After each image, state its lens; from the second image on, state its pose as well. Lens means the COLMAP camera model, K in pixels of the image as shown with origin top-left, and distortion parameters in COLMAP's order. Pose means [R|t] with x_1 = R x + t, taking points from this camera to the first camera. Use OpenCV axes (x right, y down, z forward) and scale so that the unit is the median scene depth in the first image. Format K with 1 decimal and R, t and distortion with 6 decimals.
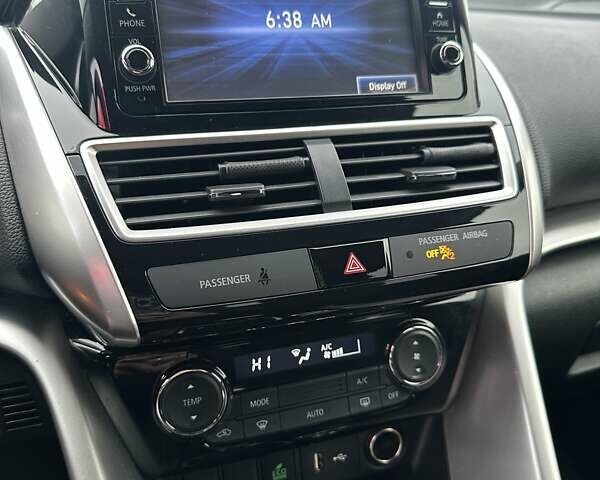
lens RADIAL K [[580.0, 0, 300.0], [0, 580.0, 240.0], [0, 0, 1]] dist [0.053743, -0.023900]
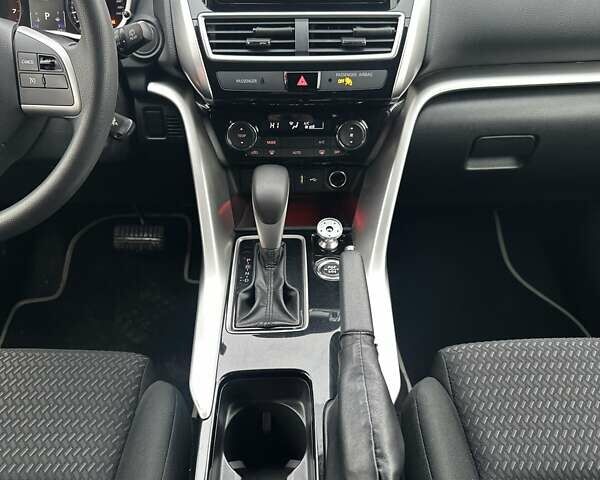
lens RADIAL K [[554.9, 0, 302.5], [0, 554.9, 253.3], [0, 0, 1]] dist [0.071091, -0.104607]
pose [[0.941135, 0.204687, -0.269013, 0.771302], [-0.109146, 0.937207, 0.331257, -0.048243], [0.319924, -0.282396, 0.904379, -1.113807]]
